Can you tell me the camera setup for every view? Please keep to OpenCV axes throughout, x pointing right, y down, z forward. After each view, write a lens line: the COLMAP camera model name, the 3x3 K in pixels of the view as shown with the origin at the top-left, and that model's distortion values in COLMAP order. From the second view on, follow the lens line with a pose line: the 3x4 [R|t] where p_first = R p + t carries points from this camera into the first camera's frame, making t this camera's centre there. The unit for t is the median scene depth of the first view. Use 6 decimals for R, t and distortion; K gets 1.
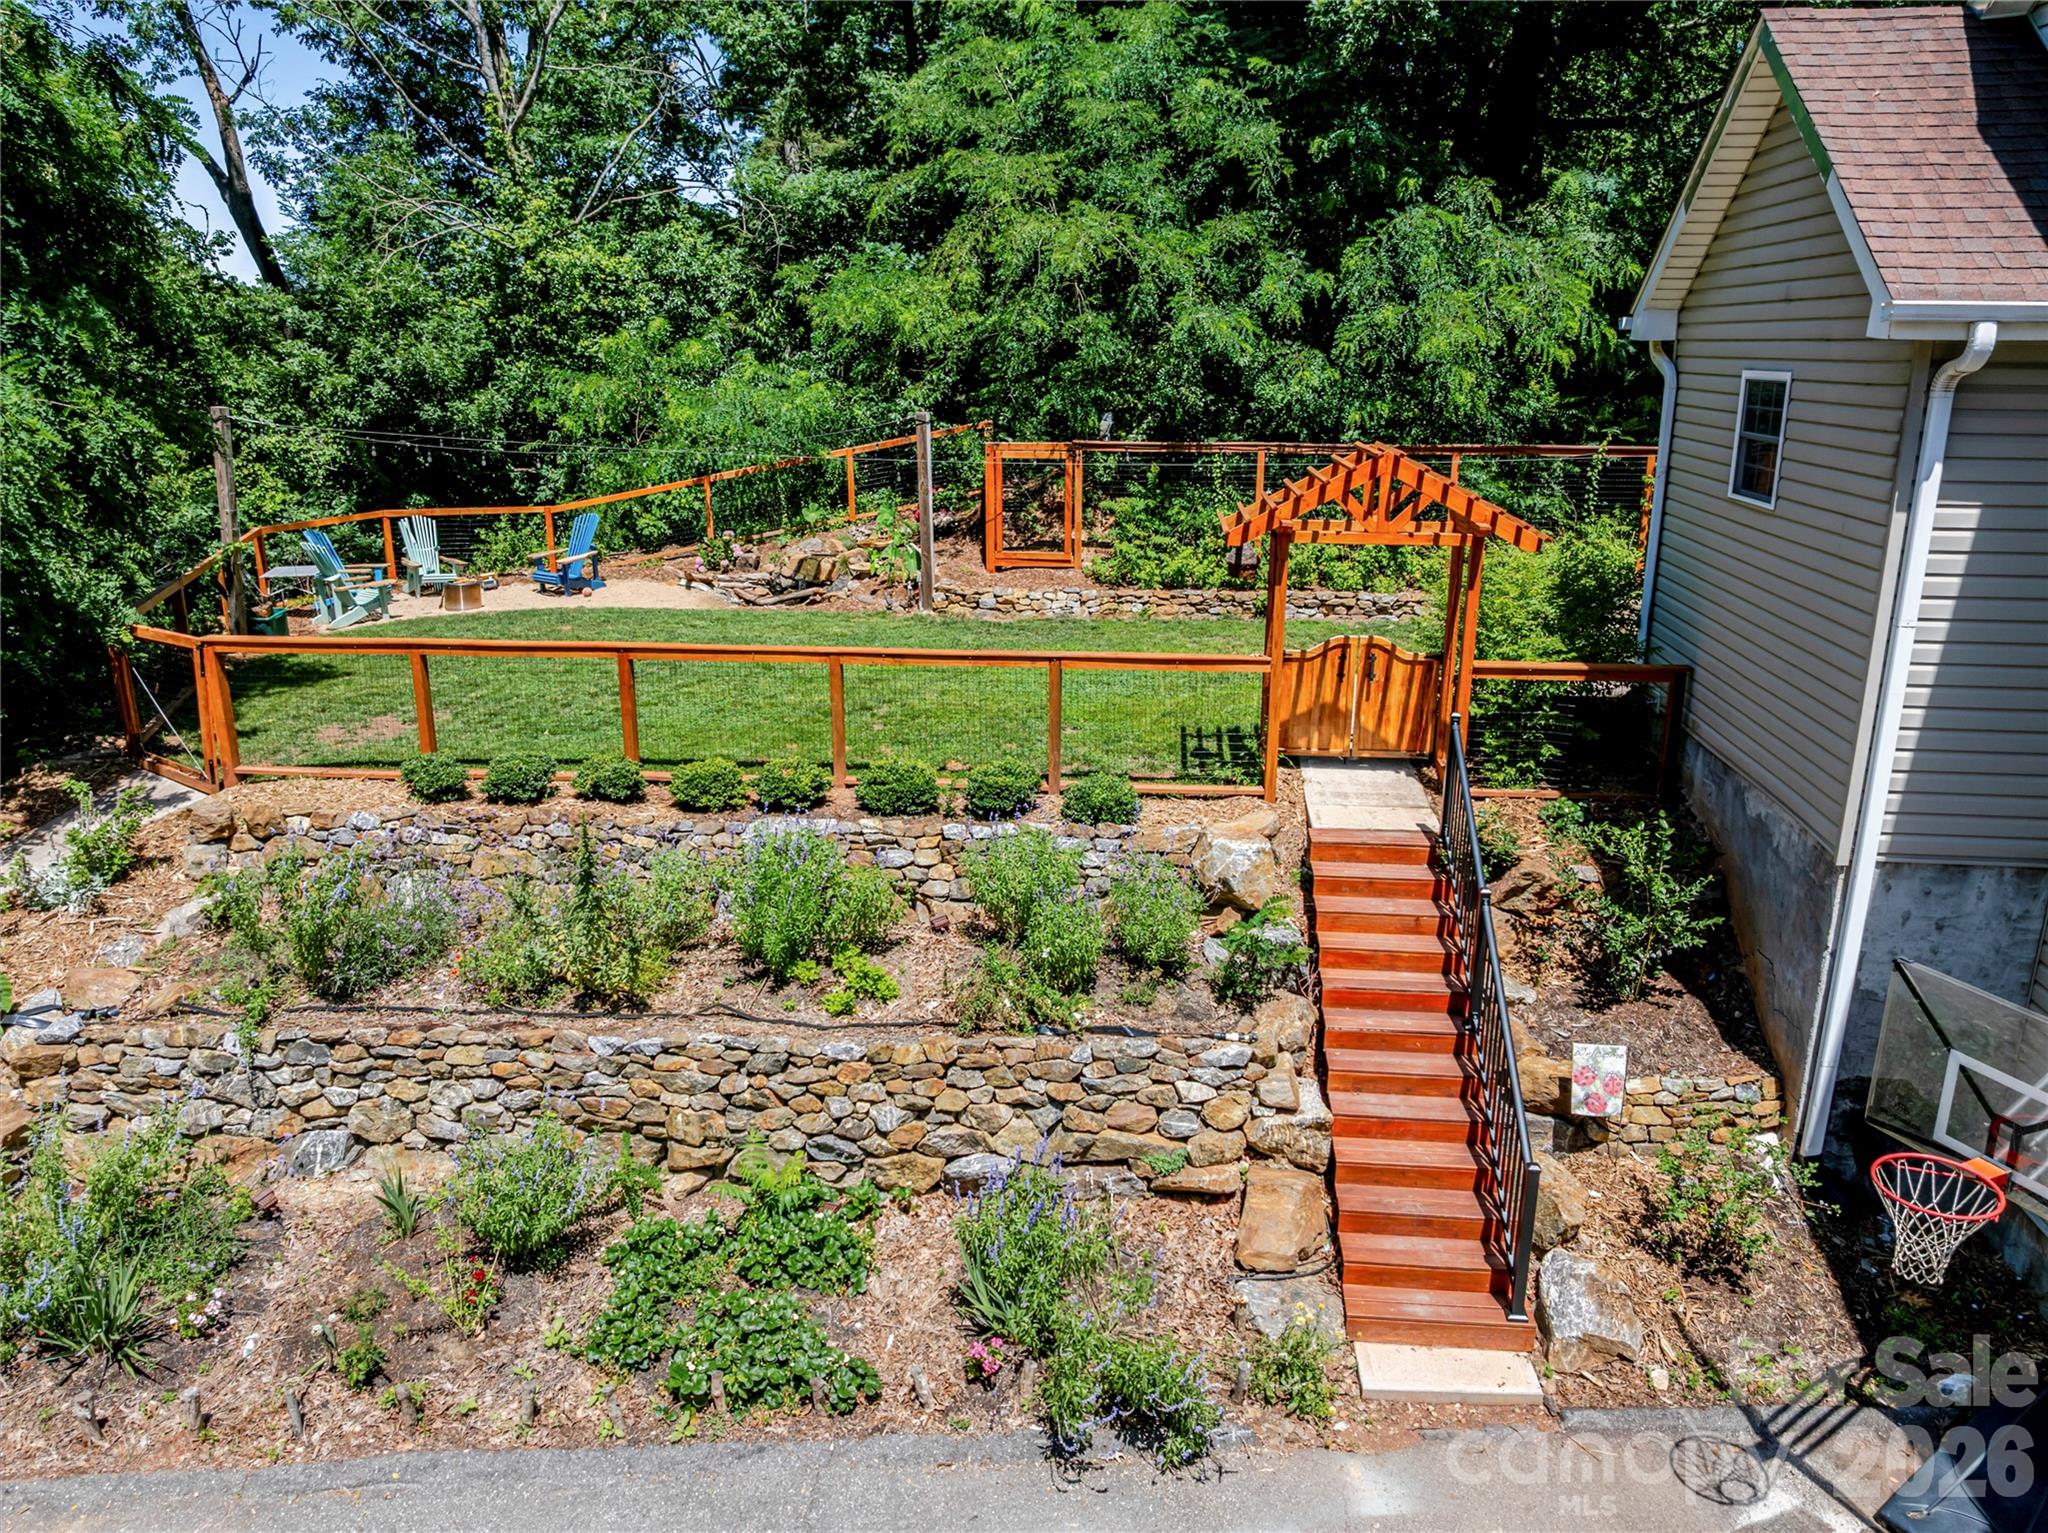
lens RADIAL K [[1445.0, 0, 1024.0], [0, 1445.0, 766.5], [0, 0, 1]] dist [0.005540, -0.084066]
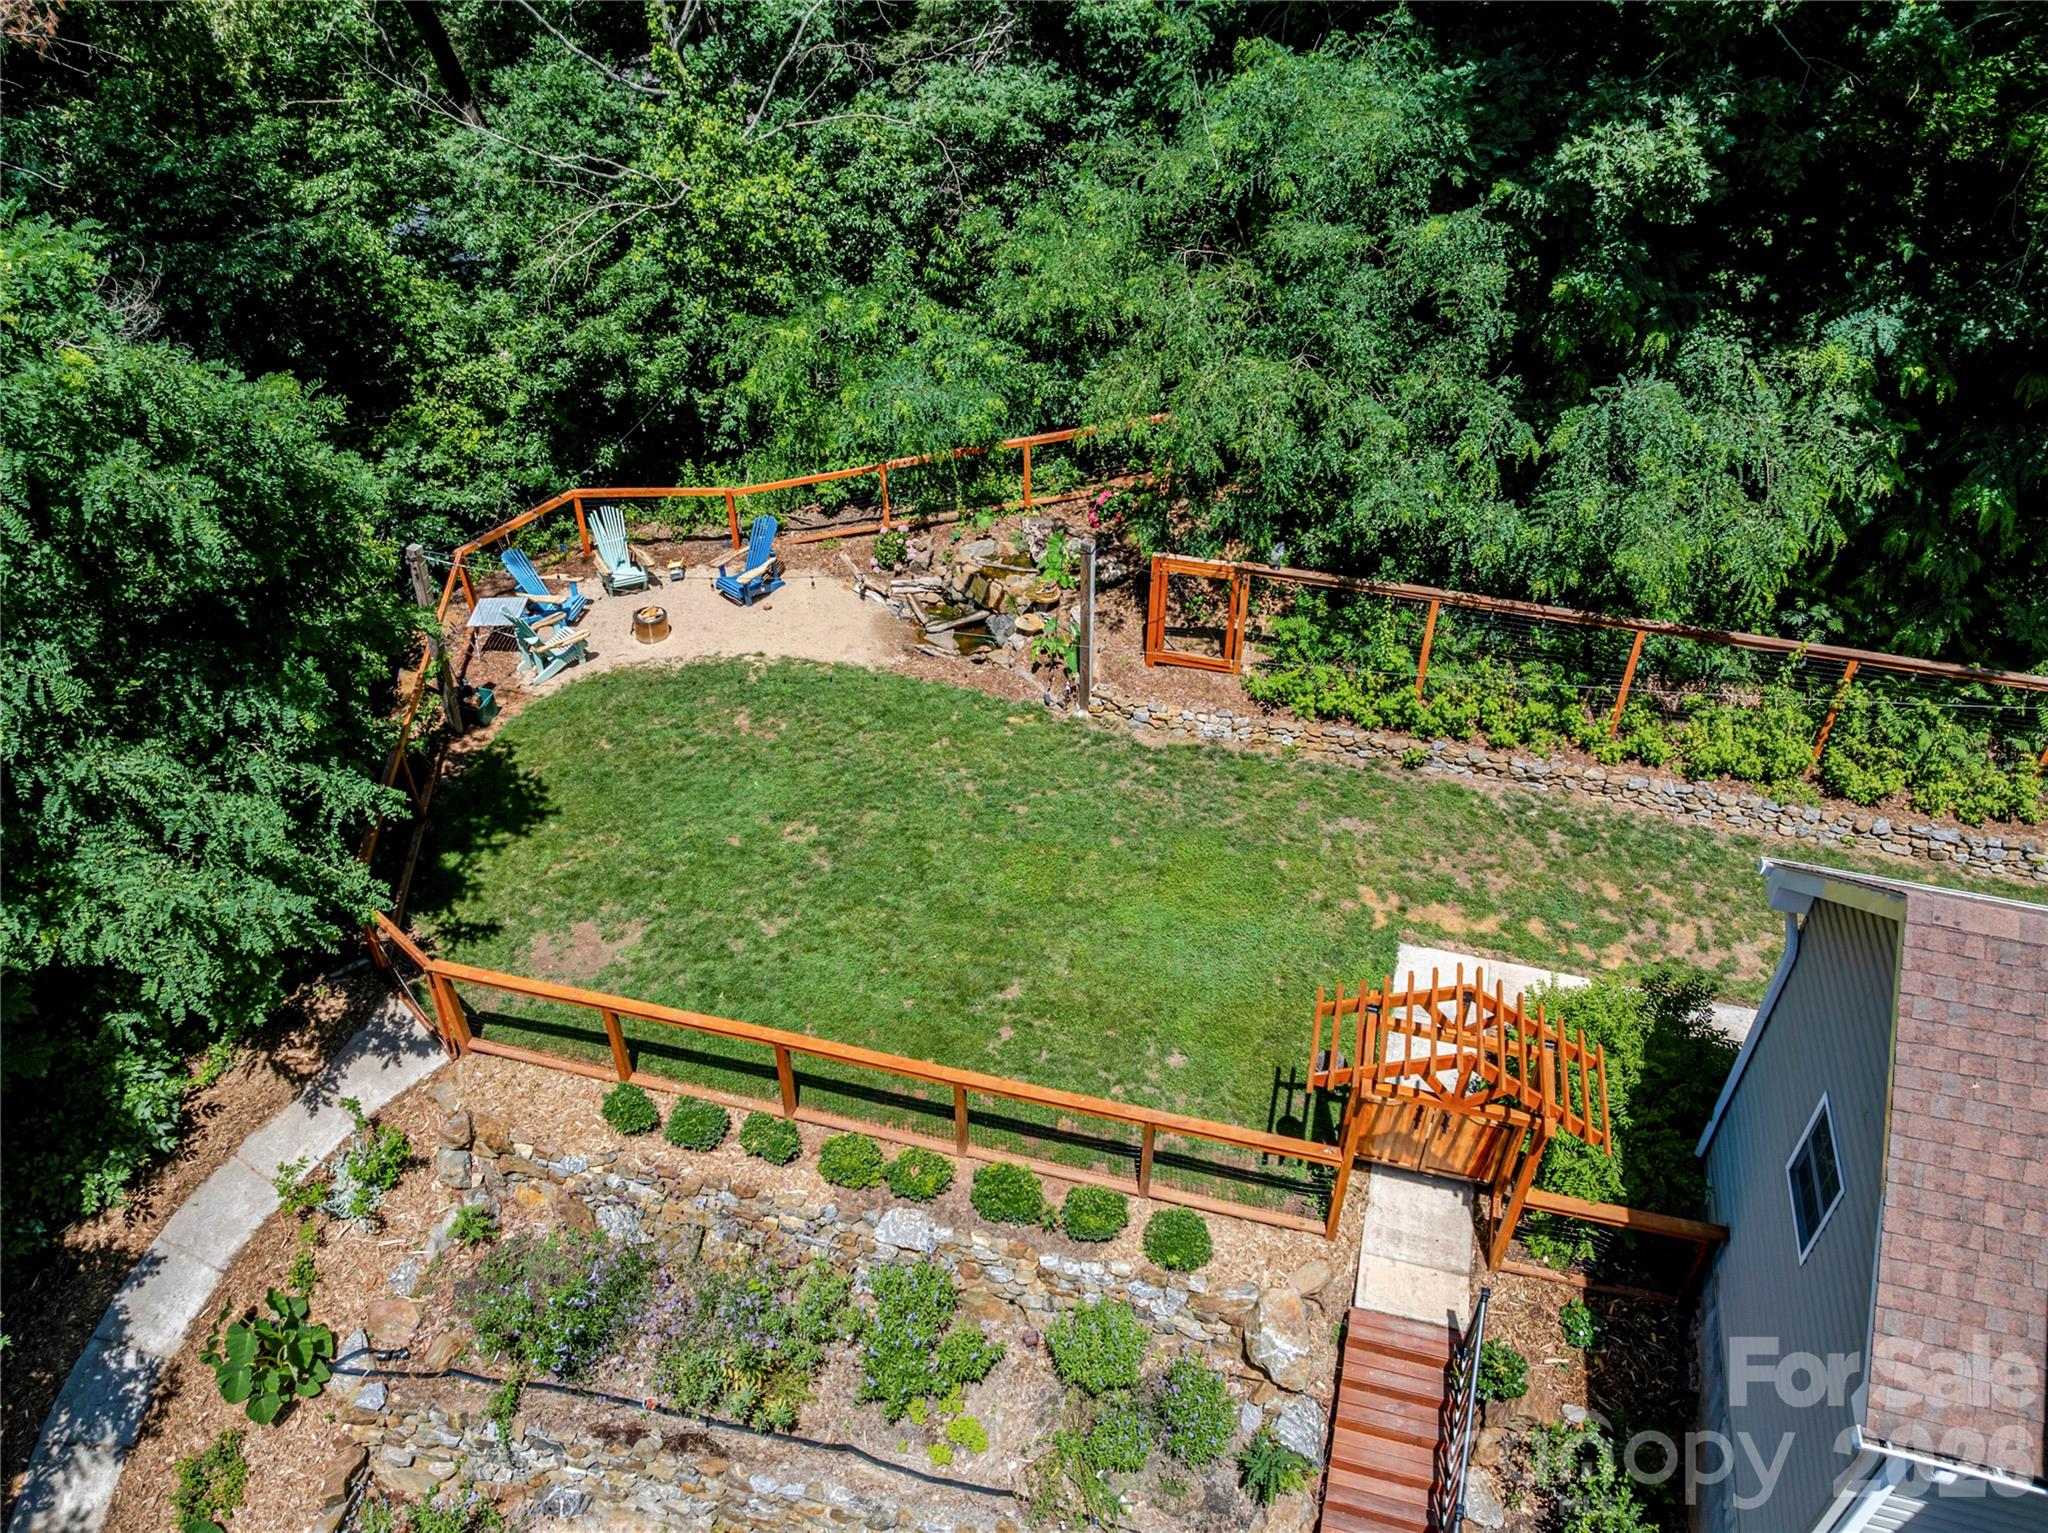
lens RADIAL K [[1445.0, 0, 1024.0], [0, 1445.0, 766.5], [0, 0, 1]] dist [0.005540, -0.084066]
pose [[0.987478, 0.099156, -0.122698, 0.021444], [-0.046396, 0.925917, 0.374868, -0.451150], [0.150779, -0.364481, 0.918923, 0.032369]]
